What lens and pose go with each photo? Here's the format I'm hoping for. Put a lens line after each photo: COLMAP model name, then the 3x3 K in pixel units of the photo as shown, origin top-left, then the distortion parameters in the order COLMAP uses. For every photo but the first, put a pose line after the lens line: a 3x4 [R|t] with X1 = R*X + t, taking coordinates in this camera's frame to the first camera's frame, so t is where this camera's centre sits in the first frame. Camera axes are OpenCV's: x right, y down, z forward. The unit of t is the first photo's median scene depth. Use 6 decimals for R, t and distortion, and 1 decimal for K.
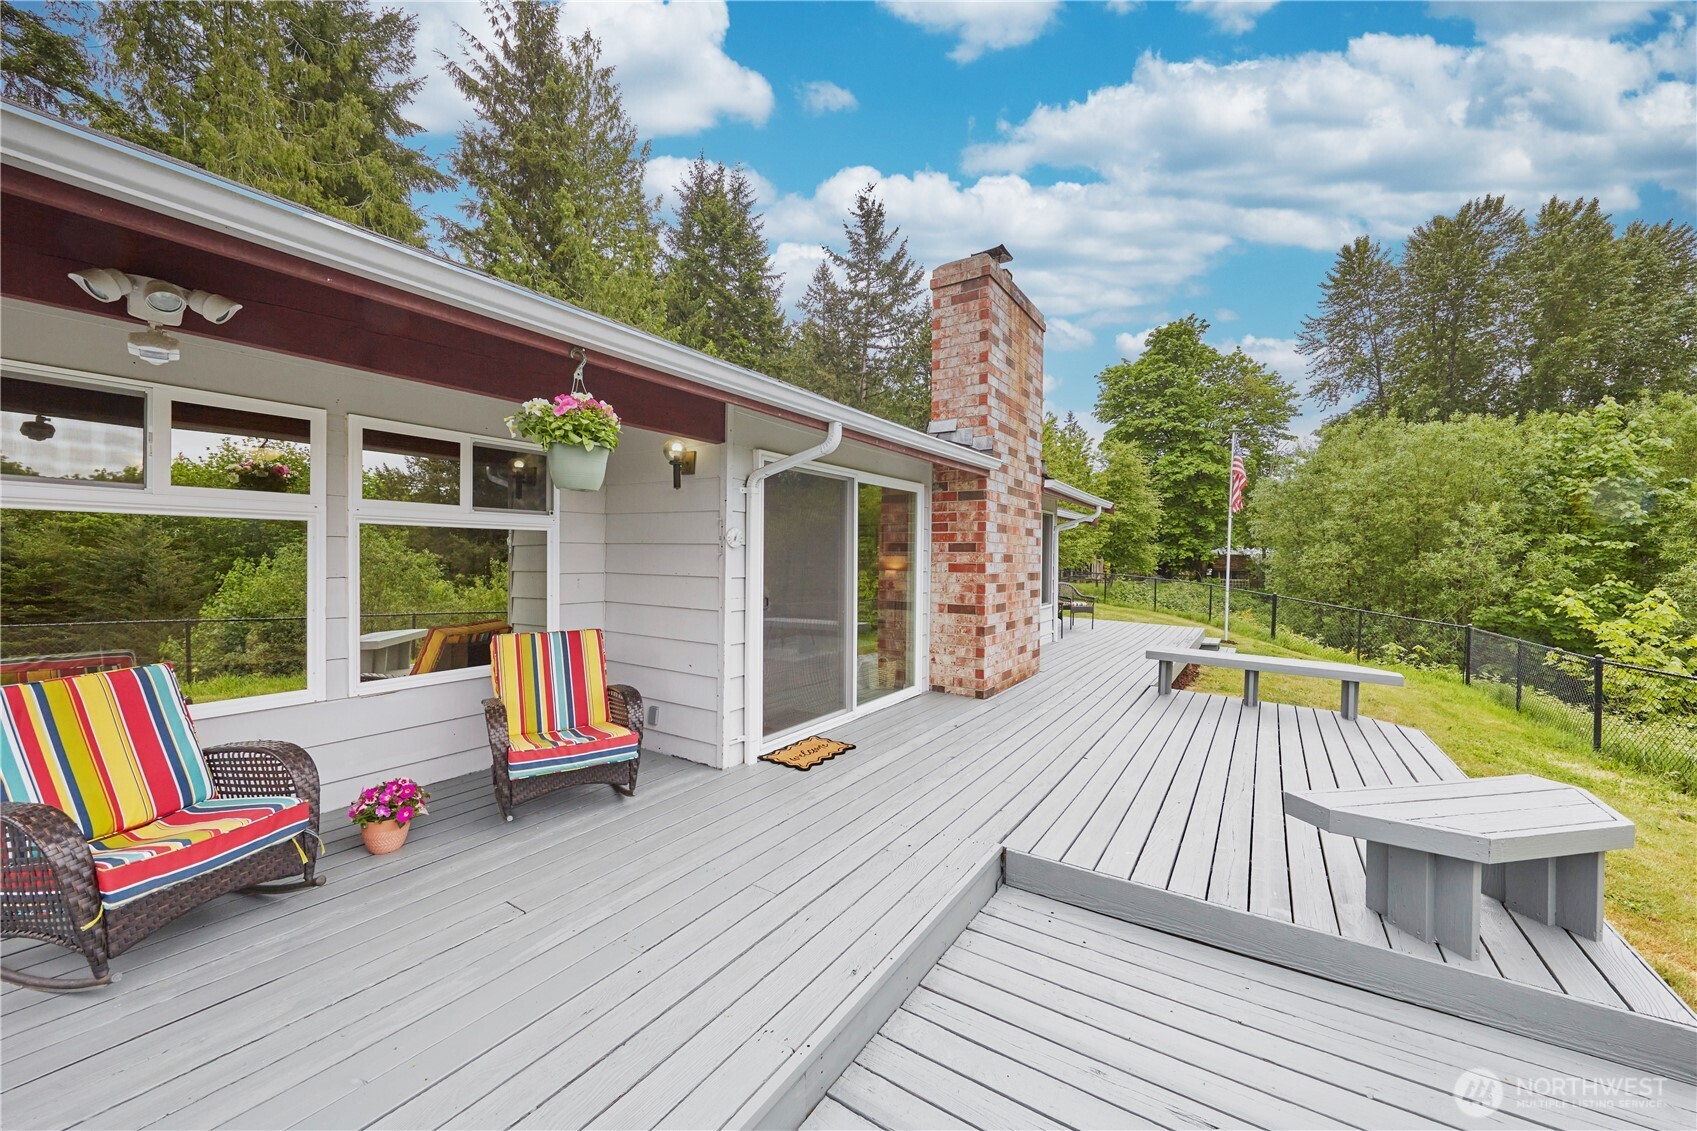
lens RADIAL K [[624.6, 0, 851.5], [0, 624.6, 564.9], [0, 0, 1]] dist [0.001450, 0.000152]
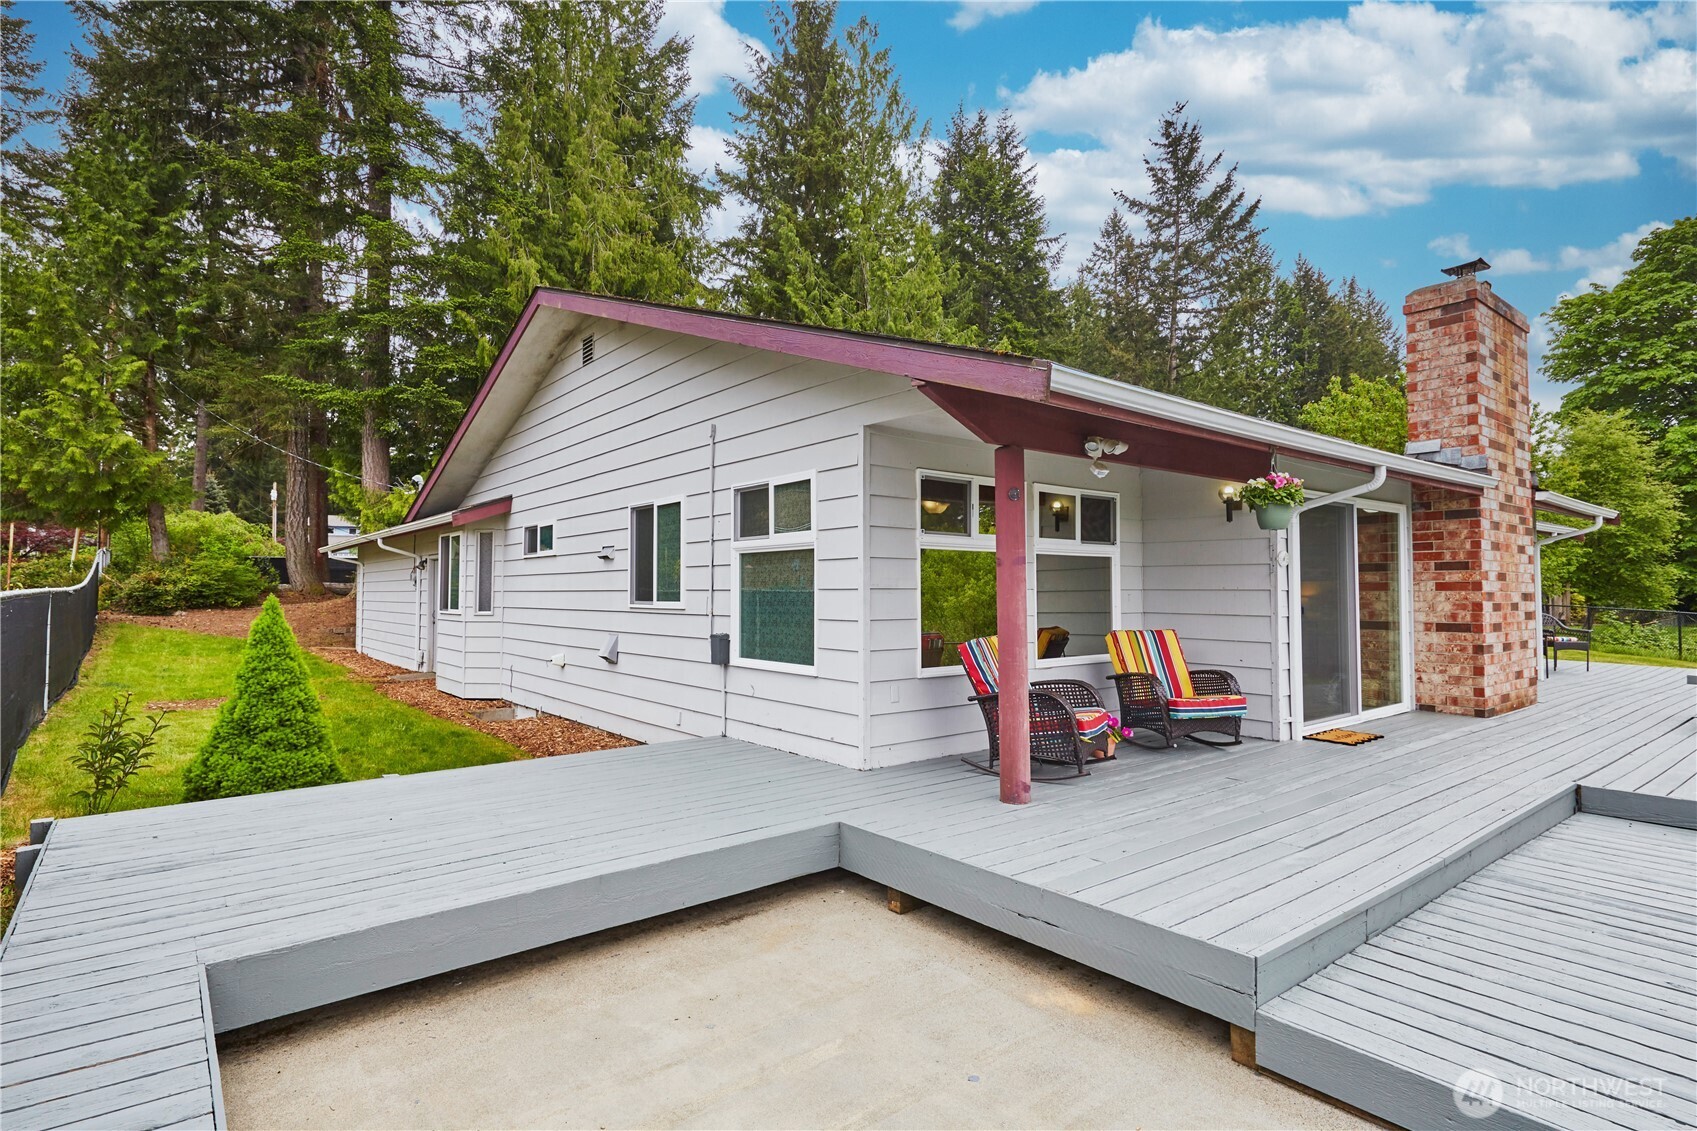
lens RADIAL K [[850.8, 0, 839.1], [0, 850.8, 566.4], [0, 0, 1]] dist [0.009611, -0.005228]
pose [[0.950897, -0.019742, -0.308876, -0.173682], [0.005308, 0.998857, -0.047500, 0.016913], [0.309461, 0.043528, 0.949916, -0.314852]]
